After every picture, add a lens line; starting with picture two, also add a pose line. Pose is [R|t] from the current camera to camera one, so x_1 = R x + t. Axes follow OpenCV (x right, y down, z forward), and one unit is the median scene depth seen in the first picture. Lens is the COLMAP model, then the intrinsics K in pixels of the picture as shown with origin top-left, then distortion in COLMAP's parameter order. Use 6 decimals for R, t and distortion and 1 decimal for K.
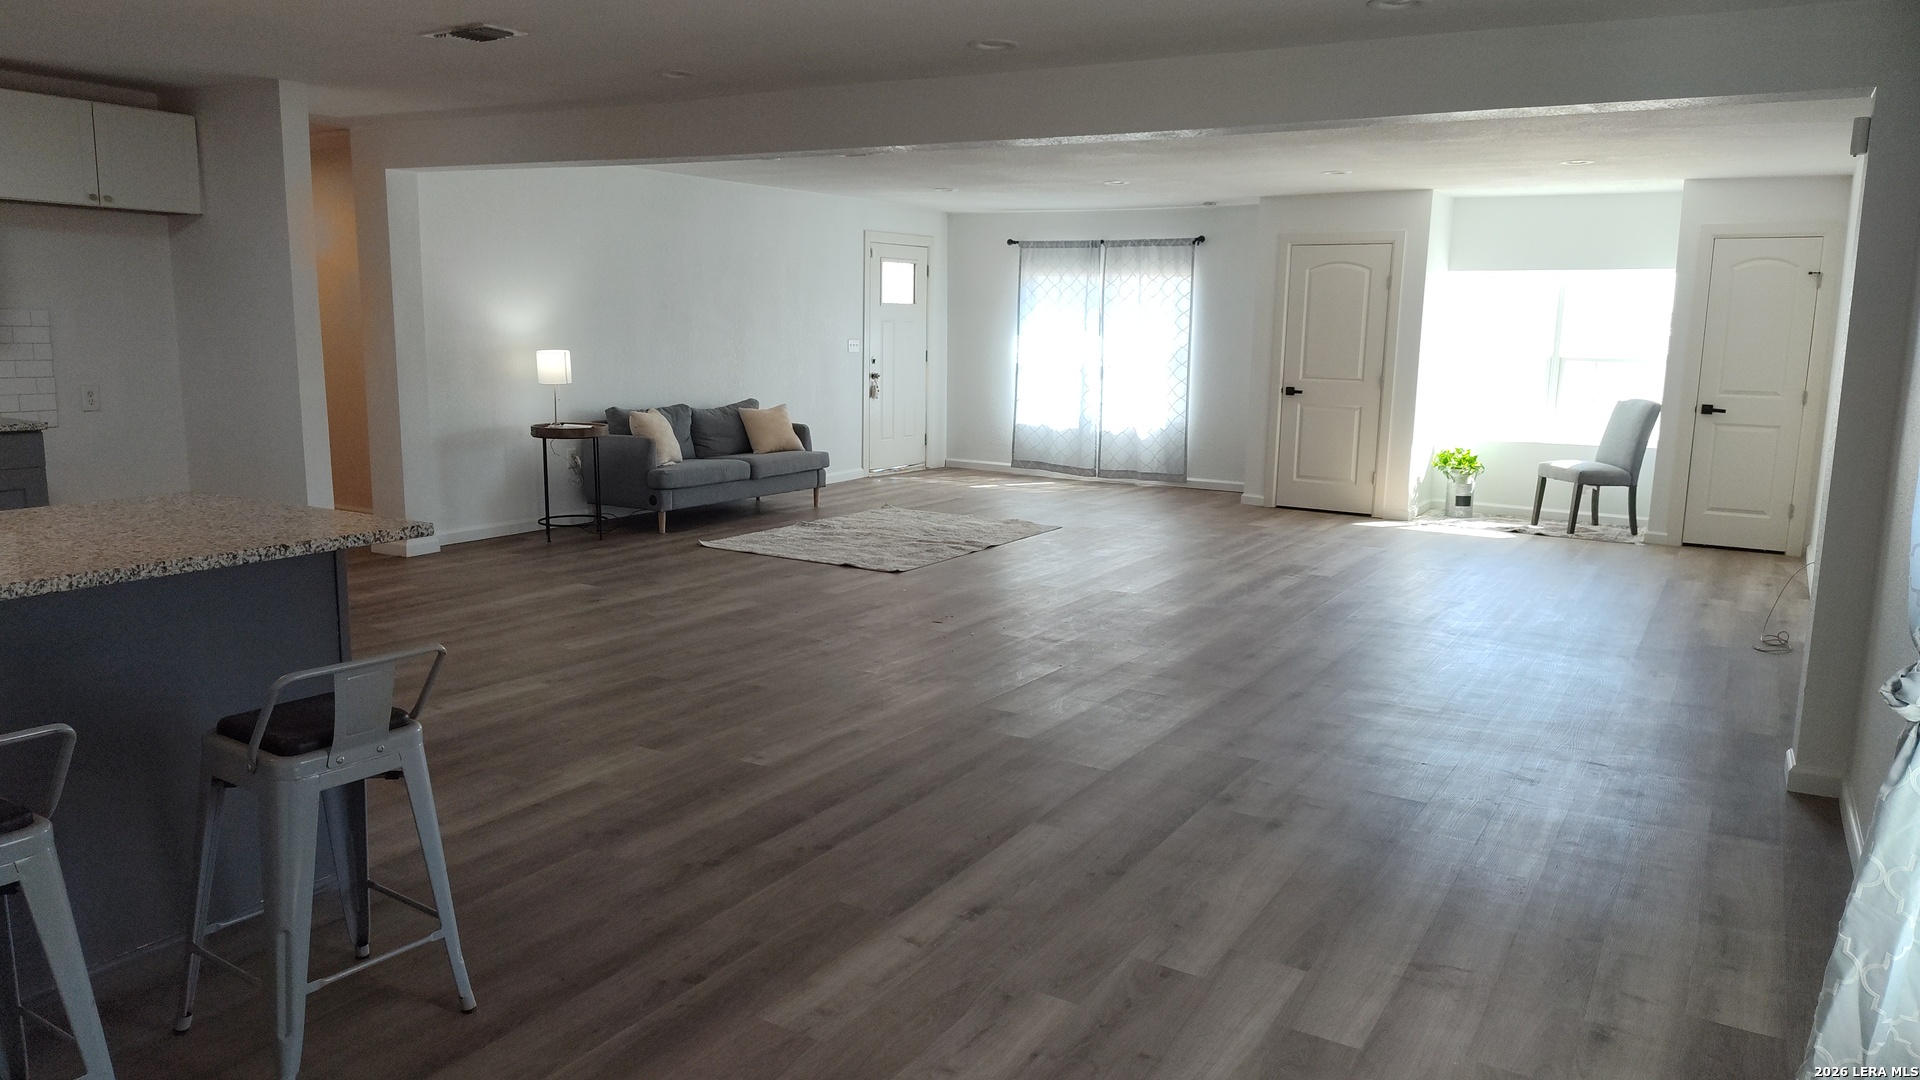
lens RADIAL K [[1327.6, 0, 960.0], [0, 1327.6, 540.0], [0, 0, 1]] dist [0.036000, -0.000391]
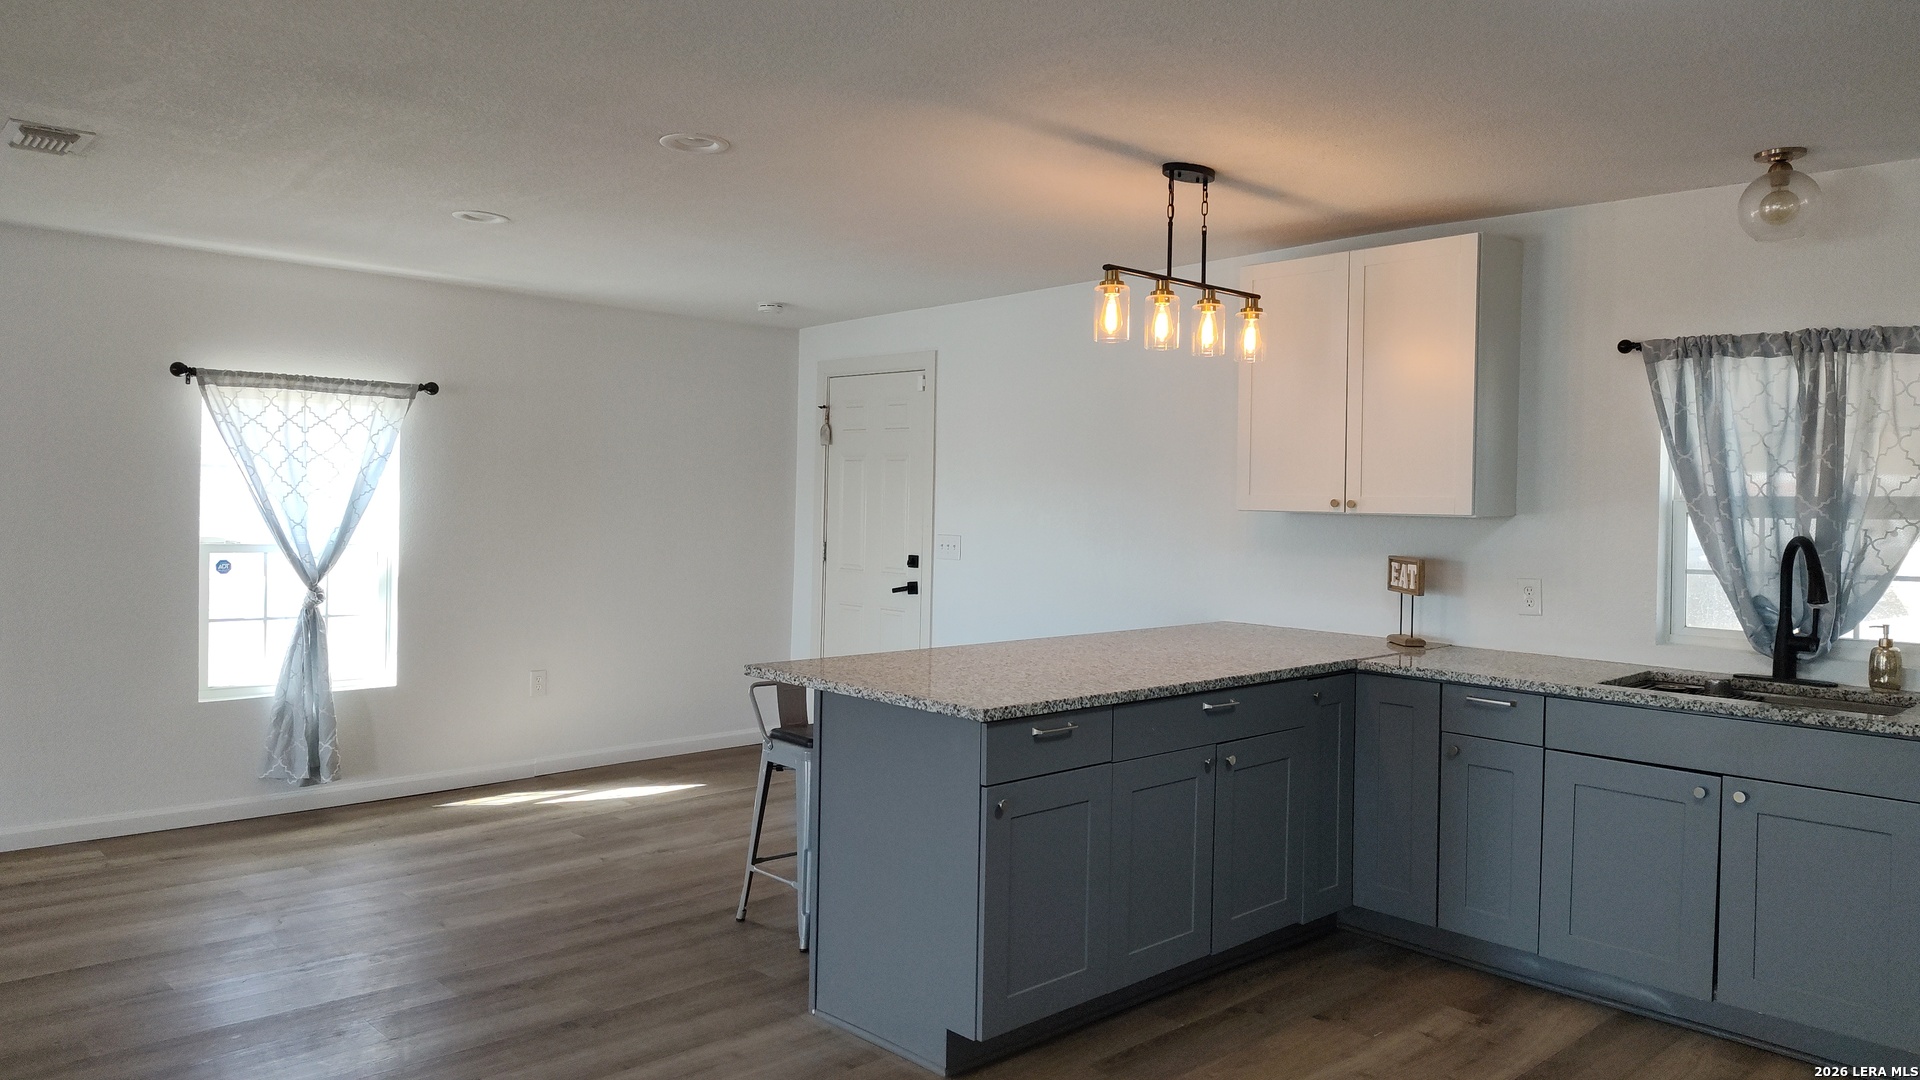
lens RADIAL K [[1291.8, 0, 968.2], [0, 1291.8, 545.4], [0, 0, 1]] dist [0.034862, -0.038547]
pose [[-0.967210, -0.042775, 0.250349, -0.335578], [0.009243, 0.979134, 0.203006, -0.134086], [-0.253809, 0.198663, -0.946633, 0.778791]]
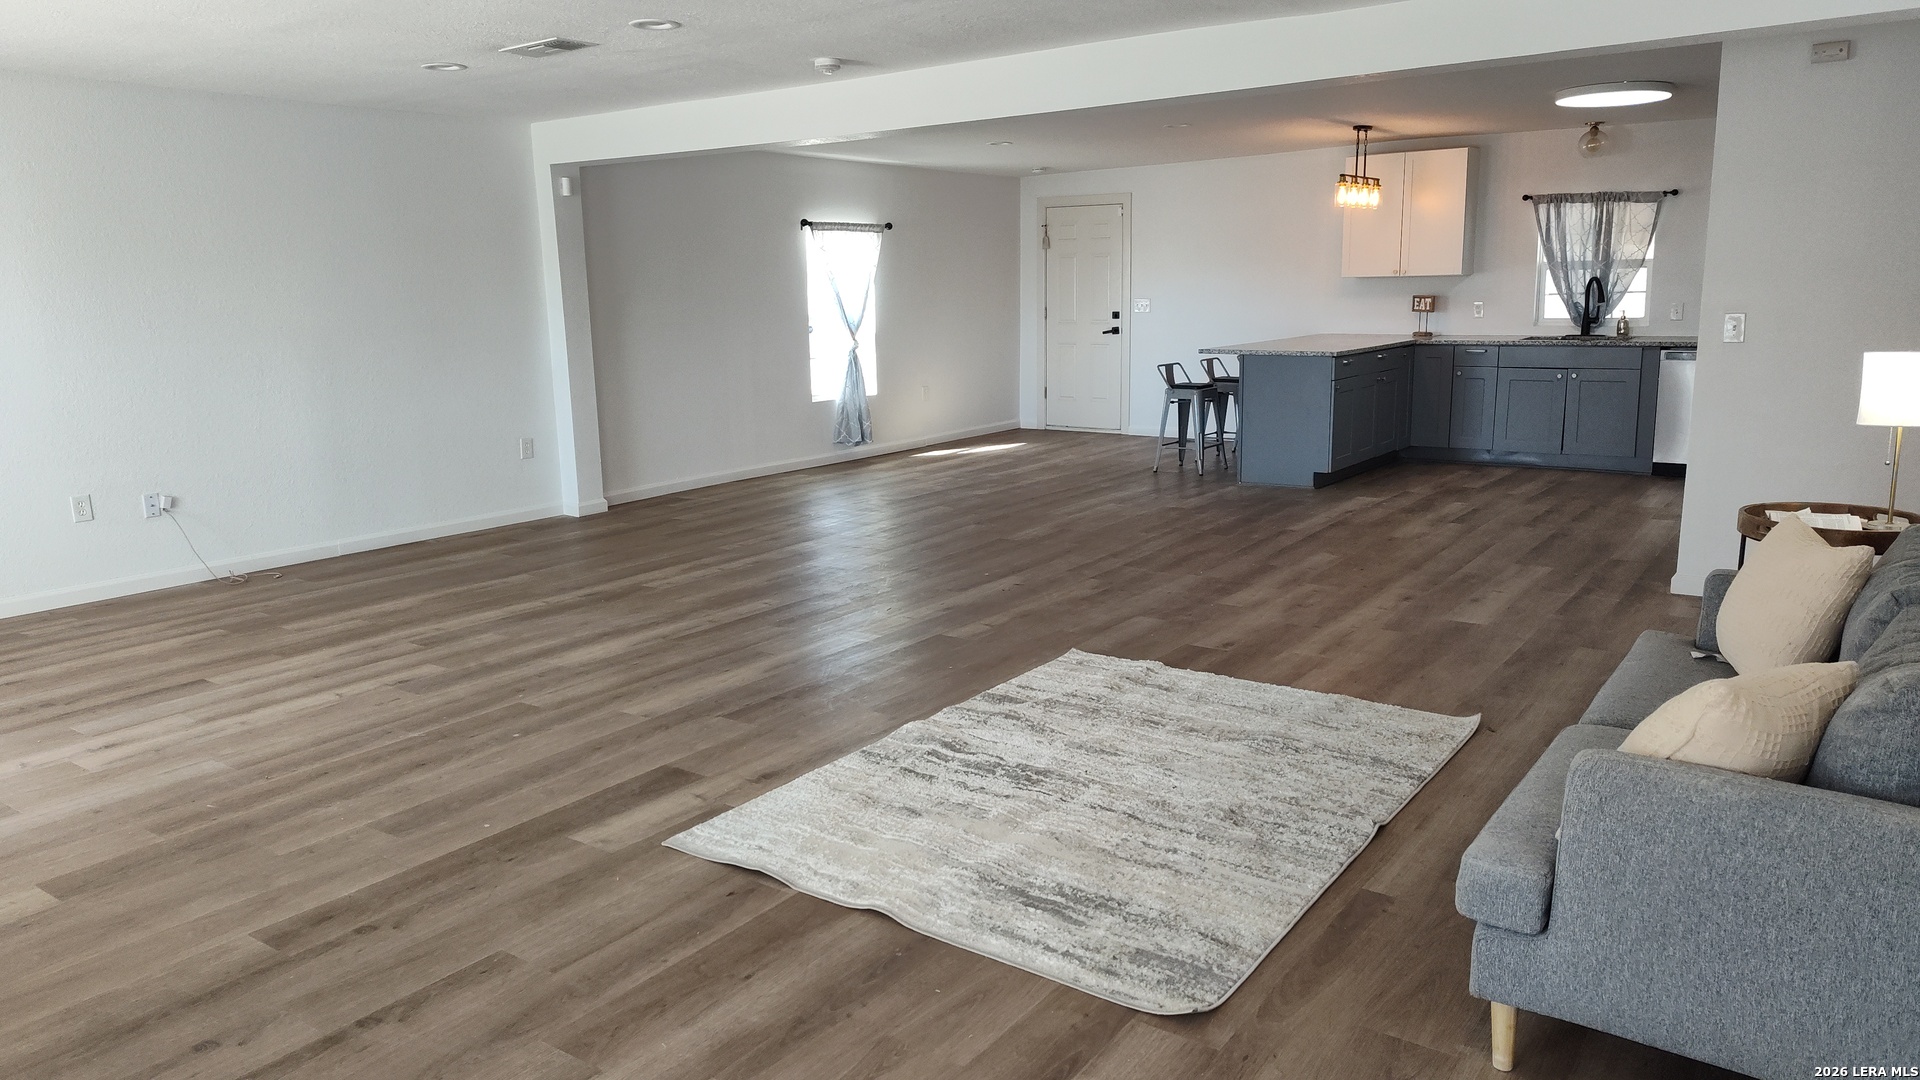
lens RADIAL K [[1310.9, 0, 960.0], [0, 1310.9, 540.0], [0, 0, 1]] dist [0.054177, -0.059601]
pose [[-0.997794, -0.009975, 0.065631, -0.028369], [0.014193, 0.933734, 0.357687, -0.249413], [-0.064850, 0.357829, -0.931532, 1.470305]]
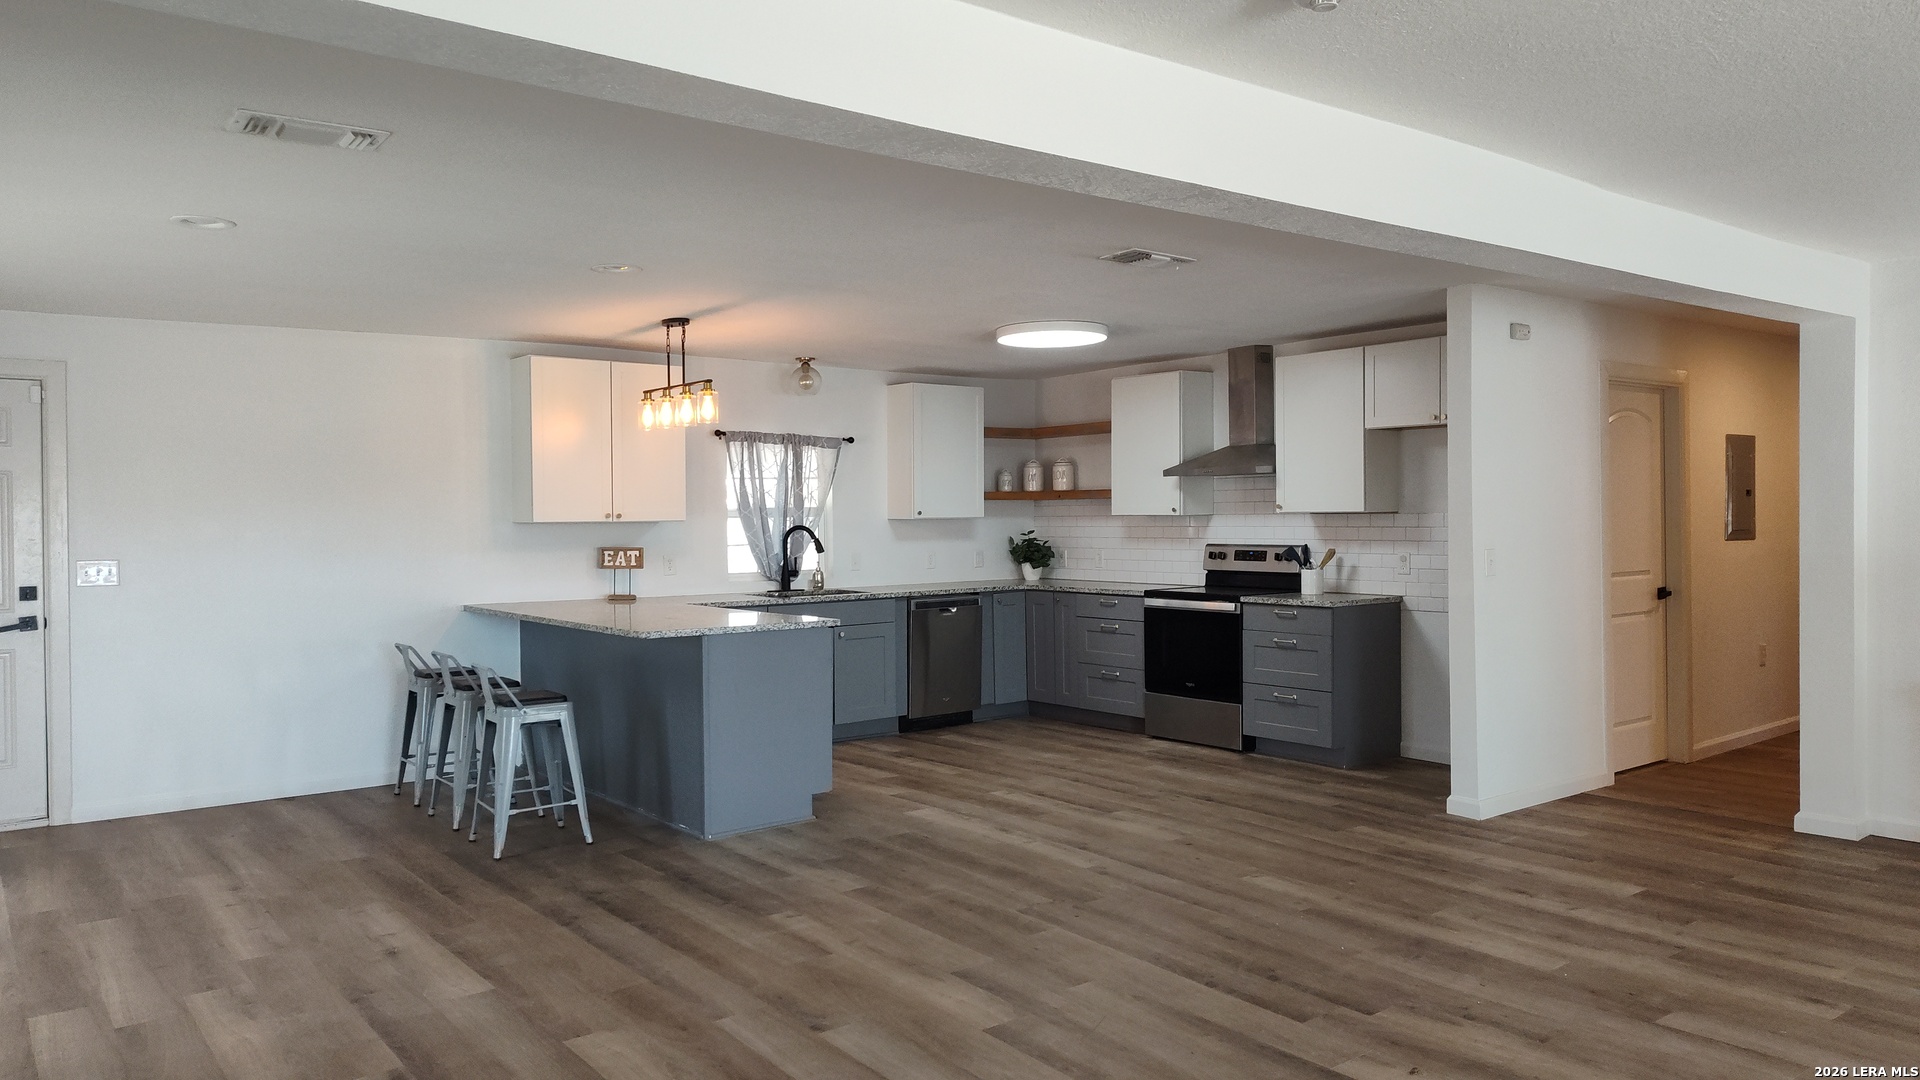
lens RADIAL K [[1310.9, 0, 960.0], [0, 1310.9, 540.0], [0, 0, 1]] dist [0.054177, -0.059601]
pose [[-0.352194, 0.004749, -0.935915, 0.410907], [-0.151304, 0.986545, 0.061943, -0.114690], [0.923616, 0.163424, -0.346737, 0.754639]]
